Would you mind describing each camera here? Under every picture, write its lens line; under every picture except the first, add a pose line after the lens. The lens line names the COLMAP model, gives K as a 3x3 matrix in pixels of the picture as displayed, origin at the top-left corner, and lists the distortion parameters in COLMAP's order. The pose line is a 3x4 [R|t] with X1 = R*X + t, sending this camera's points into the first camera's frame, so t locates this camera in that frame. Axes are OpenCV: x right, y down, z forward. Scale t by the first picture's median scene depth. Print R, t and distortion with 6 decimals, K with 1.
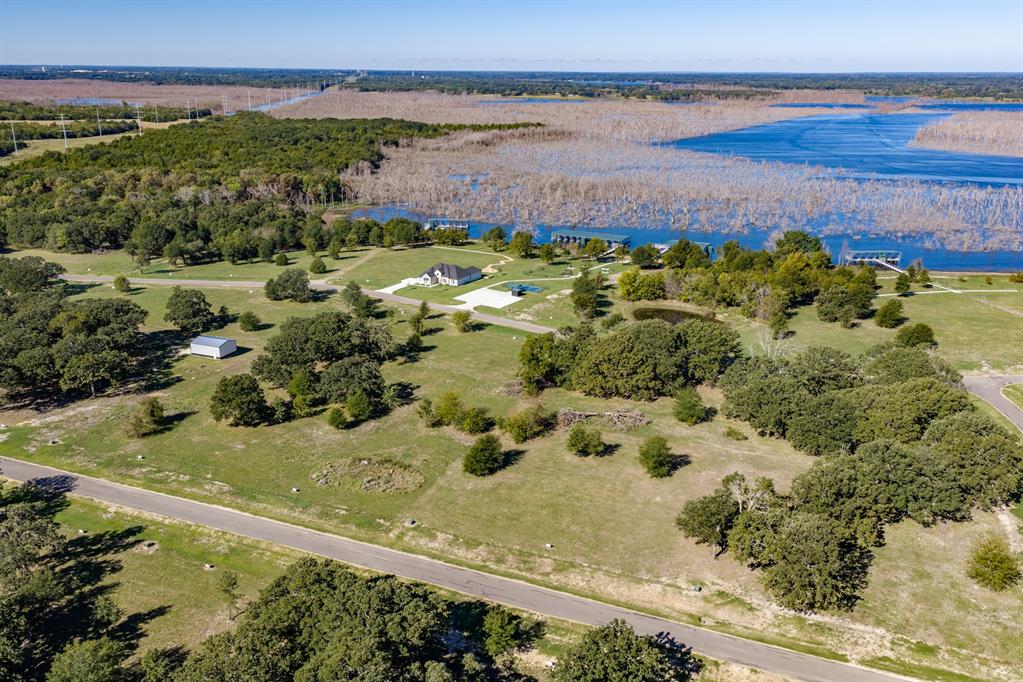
lens RADIAL K [[844.0, 0, 511.5], [0, 844.0, 341.0], [0, 0, 1]] dist [0.059277, -0.056821]
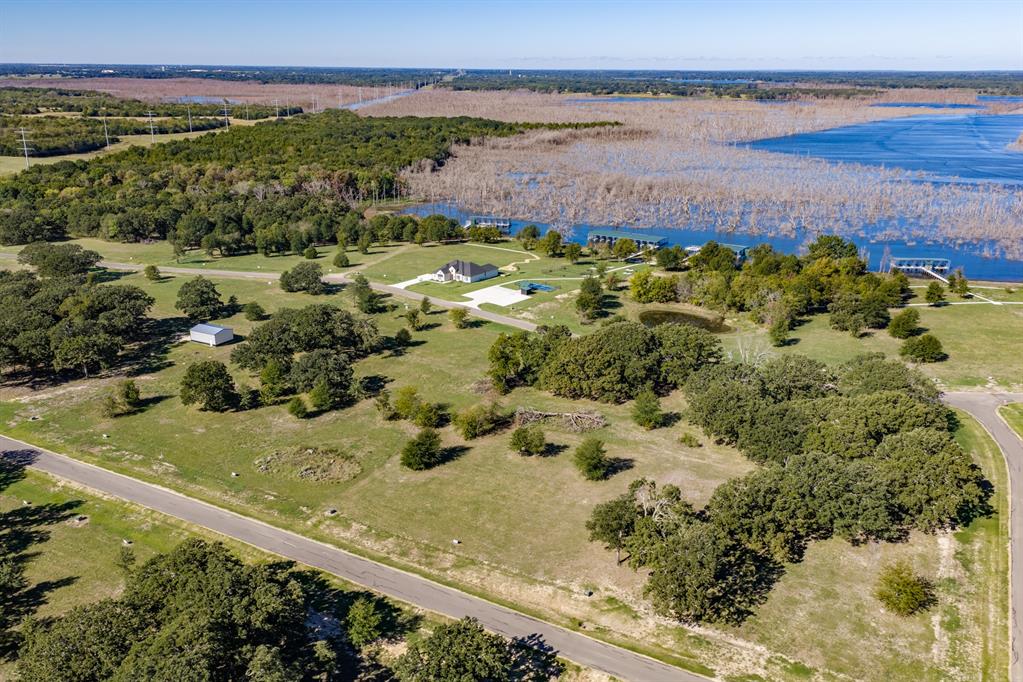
lens RADIAL K [[844.0, 0, 511.5], [0, 844.0, 341.0], [0, 0, 1]] dist [0.059277, -0.056821]
pose [[0.993591, 0.034348, -0.107690, 0.111735], [-0.034207, 0.999410, 0.003156, -0.000942], [0.107735, 0.000548, 0.994179, 0.004334]]
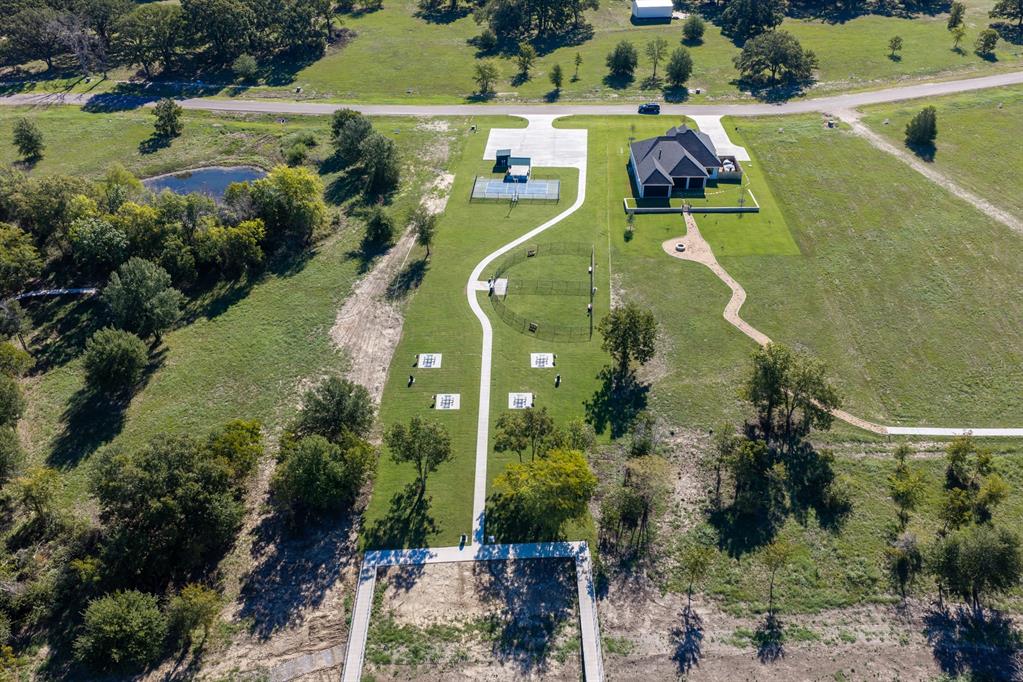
lens RADIAL K [[869.6, 0, 511.5], [0, 869.6, 341.0], [0, 0, 1]] dist [0.014561, -0.009142]
pose [[-0.883302, 0.262068, -0.388713, 0.278235], [-0.148275, 0.630419, 0.761962, -0.457525], [0.444738, 0.730679, -0.517993, 1.553715]]
